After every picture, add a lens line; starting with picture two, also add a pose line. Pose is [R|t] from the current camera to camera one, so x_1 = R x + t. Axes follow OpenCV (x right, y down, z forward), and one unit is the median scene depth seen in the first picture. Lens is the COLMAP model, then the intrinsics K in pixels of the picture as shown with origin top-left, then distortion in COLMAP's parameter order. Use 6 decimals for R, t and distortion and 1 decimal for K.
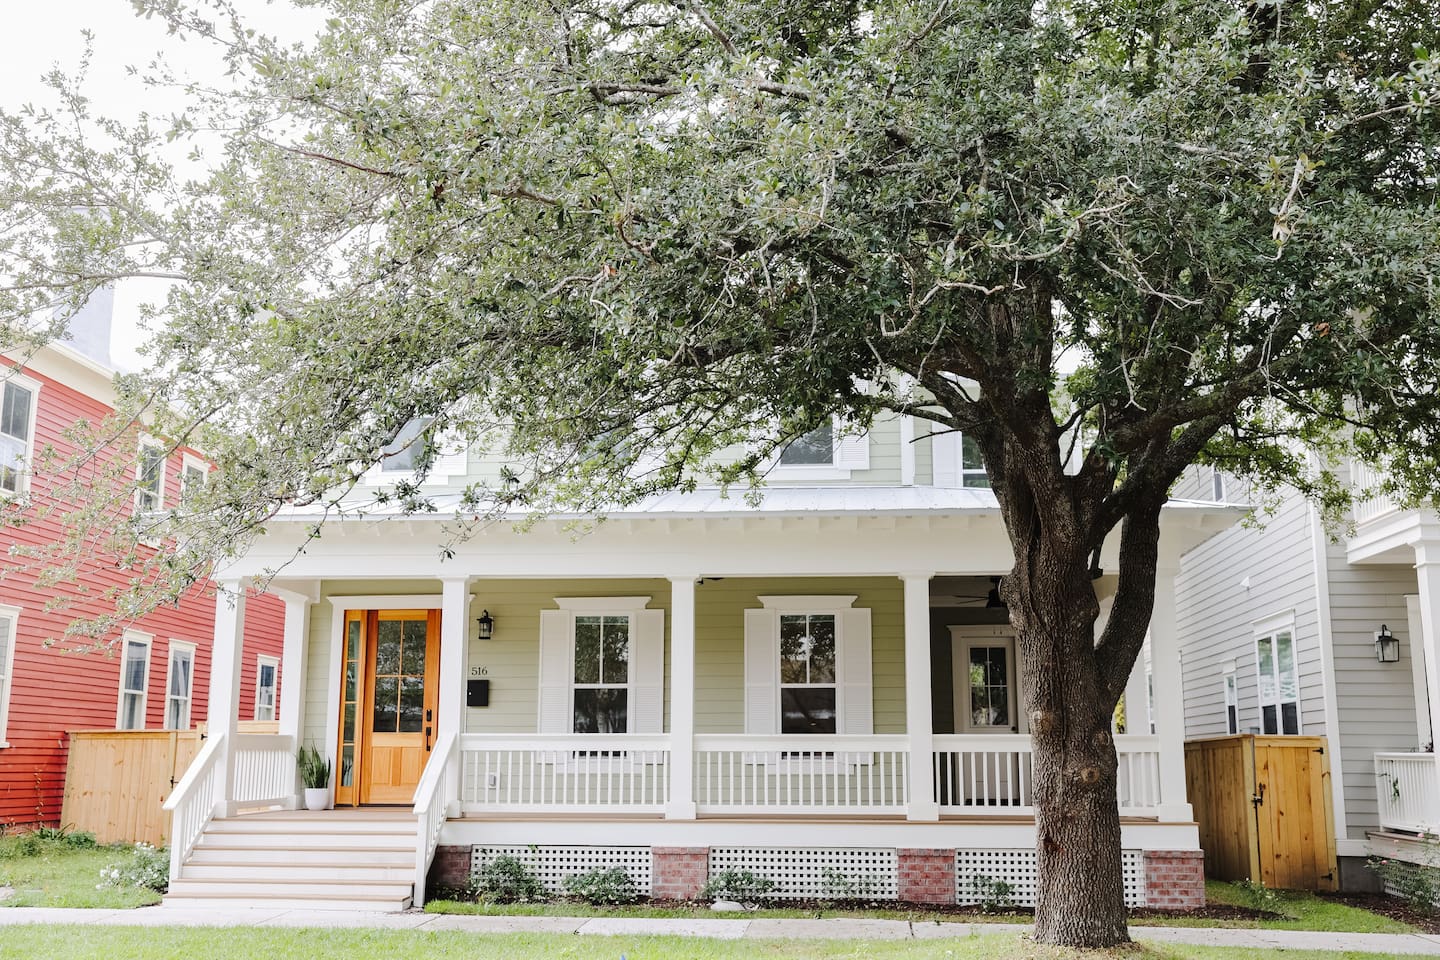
lens RADIAL K [[1510.9, 0, 720.0], [0, 1510.9, 480.0], [0, 0, 1]] dist [-0.016232, -0.021167]
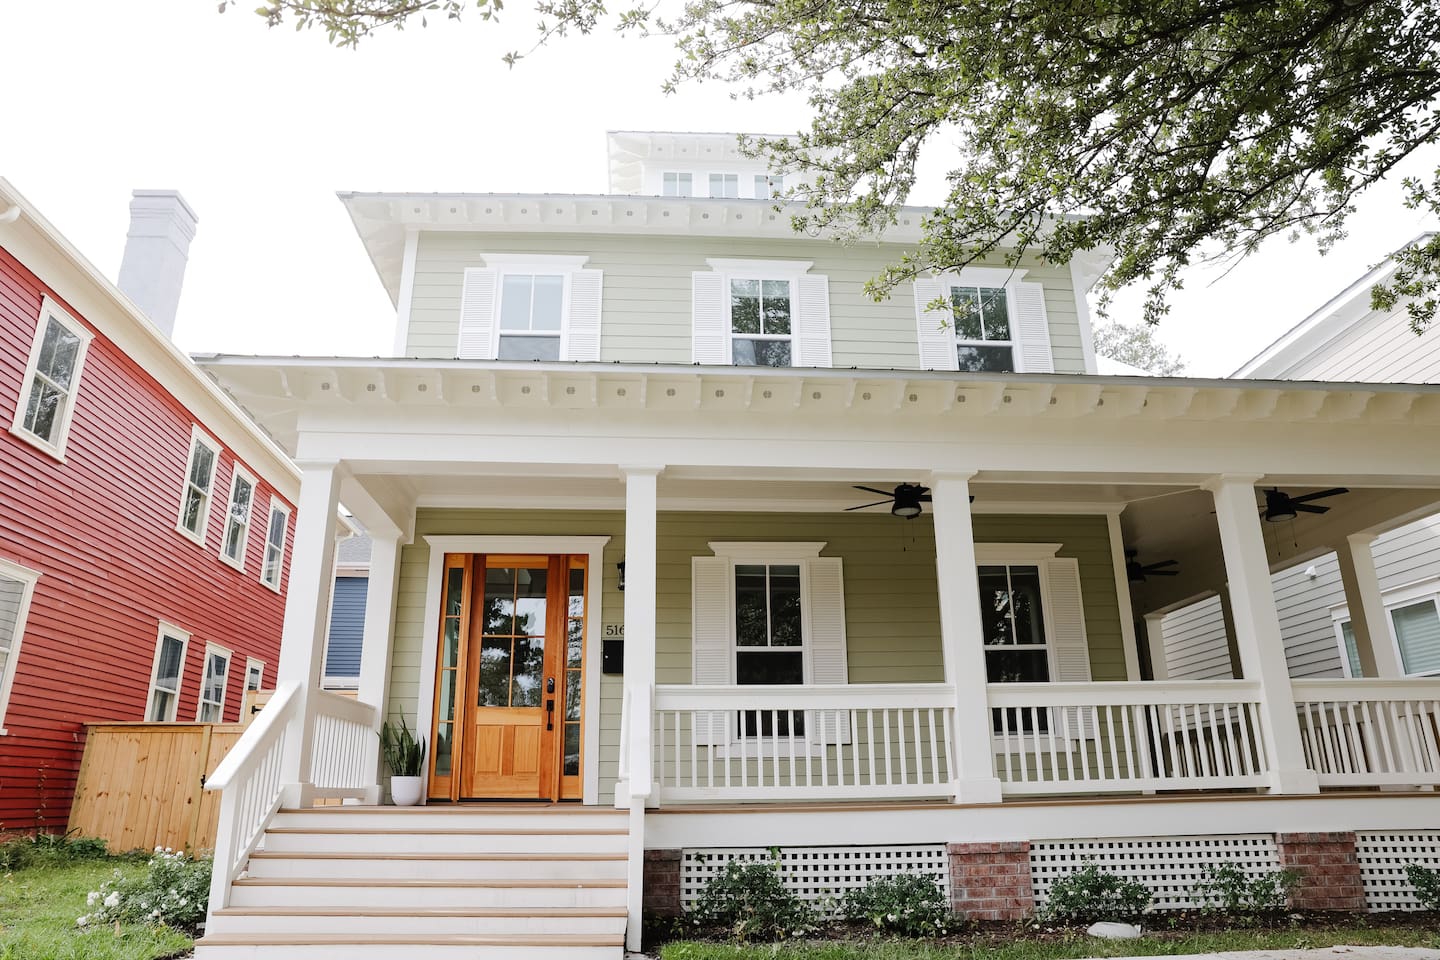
lens RADIAL K [[984.2, 0, 720.0], [0, 984.2, 480.0], [0, 0, 1]] dist [-0.129851, 0.098620]
pose [[0.989231, 0.035427, 0.142014, -0.184863], [-0.016581, 0.991143, -0.131758, 0.117292], [-0.145424, 0.127985, 0.981056, 0.478710]]
